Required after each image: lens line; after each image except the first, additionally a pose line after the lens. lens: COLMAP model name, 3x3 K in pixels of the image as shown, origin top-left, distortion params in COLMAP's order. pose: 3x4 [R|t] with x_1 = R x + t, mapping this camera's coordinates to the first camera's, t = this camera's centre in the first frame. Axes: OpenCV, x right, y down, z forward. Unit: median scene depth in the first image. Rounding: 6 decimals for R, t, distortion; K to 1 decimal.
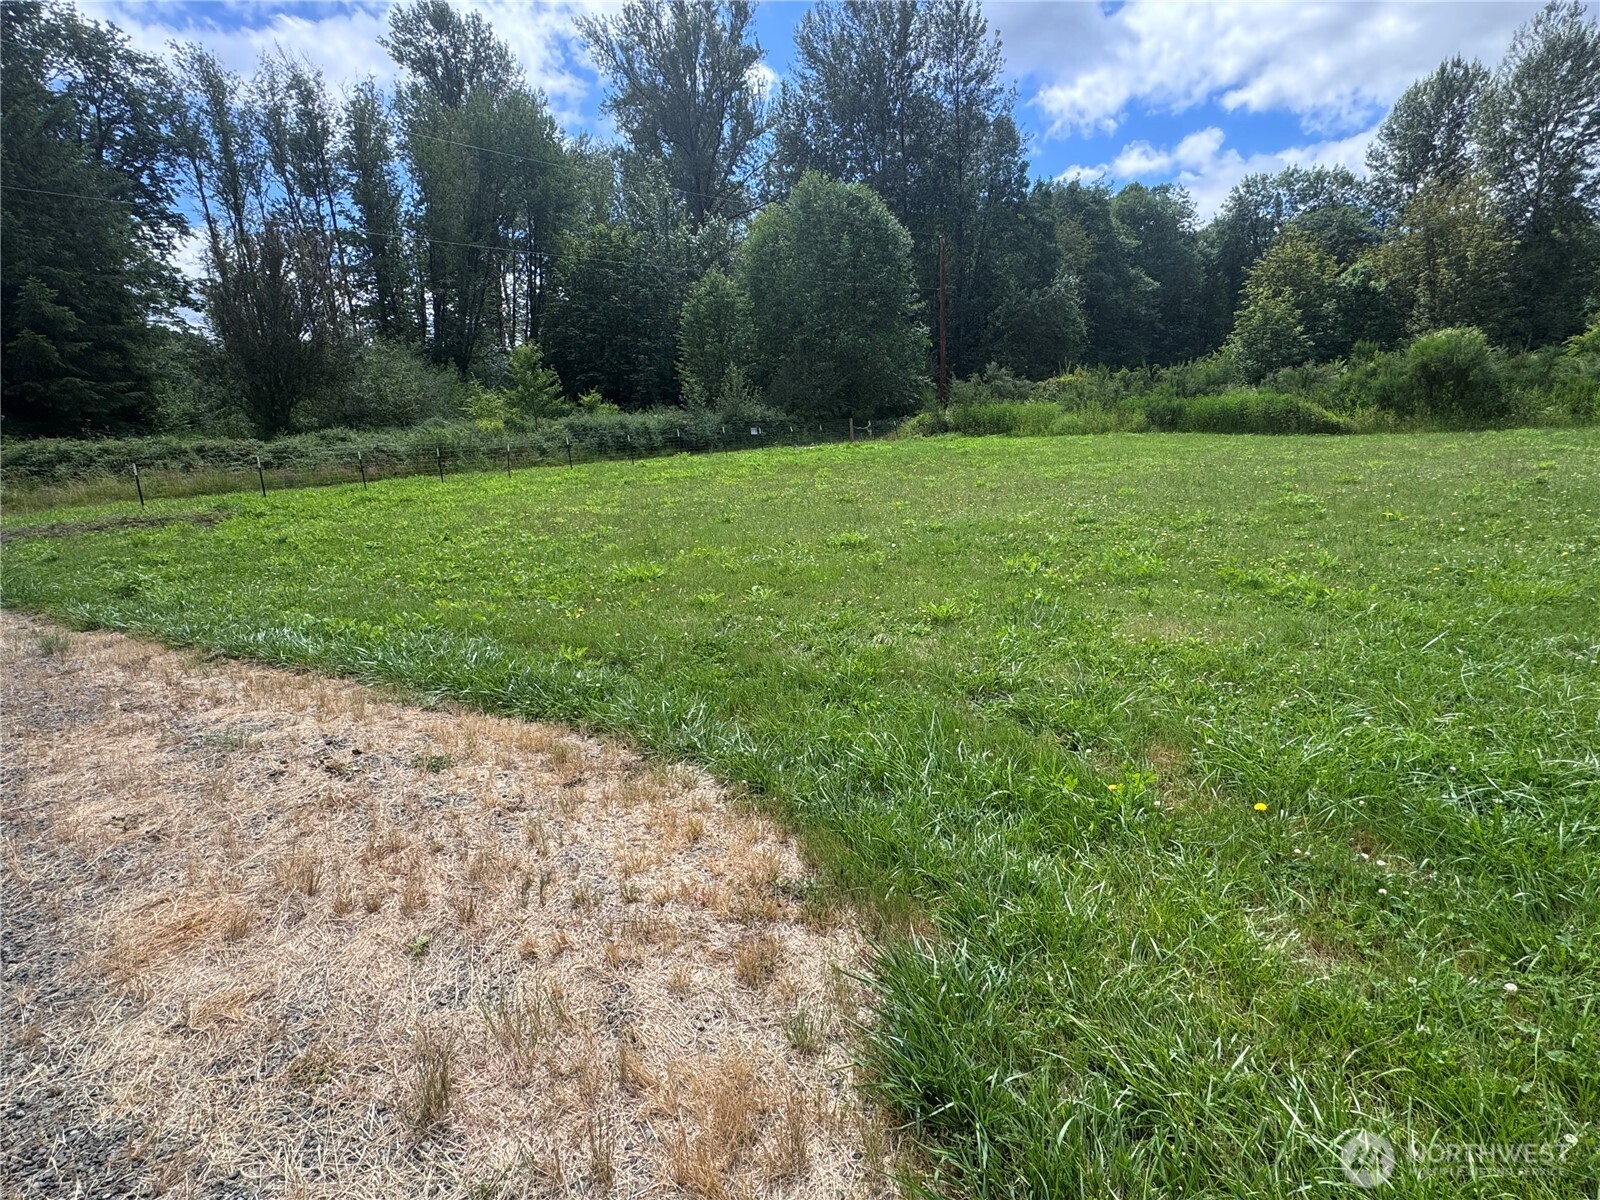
lens RADIAL K [[789.7, 0, 796.3], [0, 789.7, 605.5], [0, 0, 1]] dist [0.000479, -0.003624]
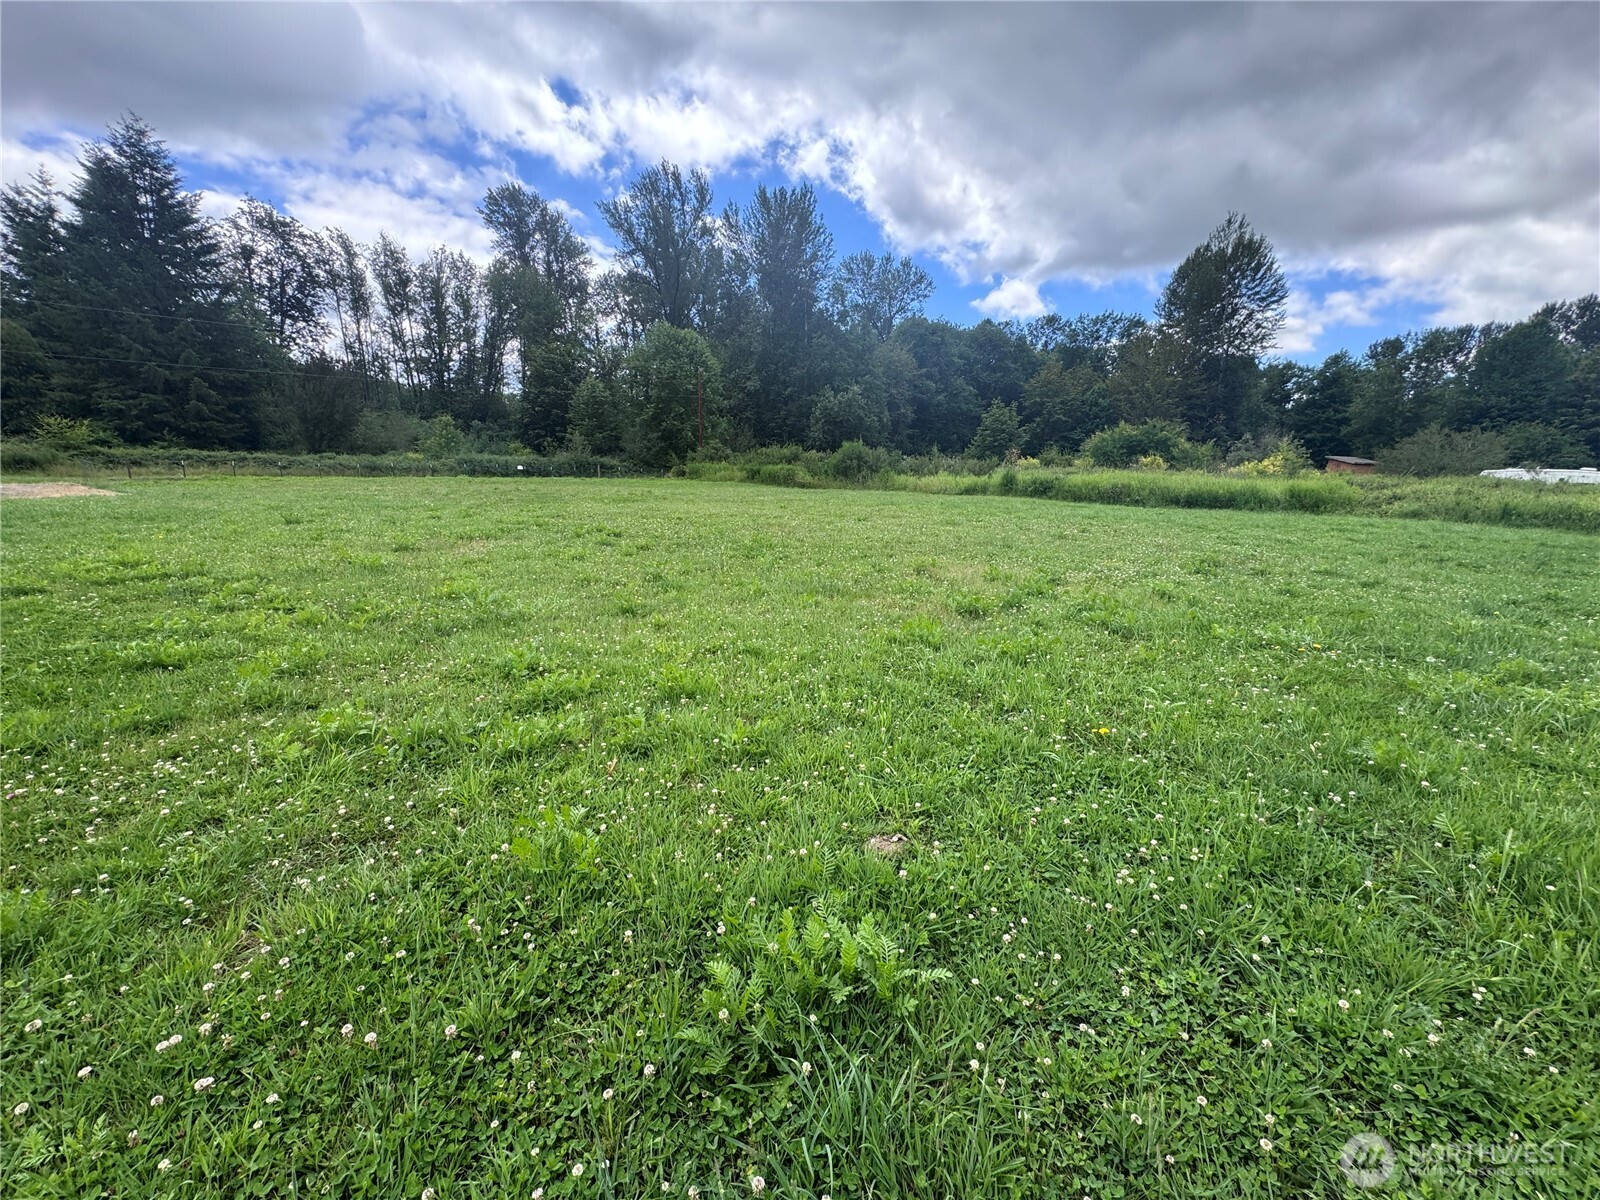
lens RADIAL K [[639.8, 0, 810.7], [0, 639.8, 592.7], [0, 0, 1]] dist [0.000338, 0.000547]
pose [[0.994746, 0.077102, -0.067341, 0.450886], [-0.079487, 0.996273, -0.033485, 0.055932], [0.064508, 0.038662, 0.997168, -0.327621]]
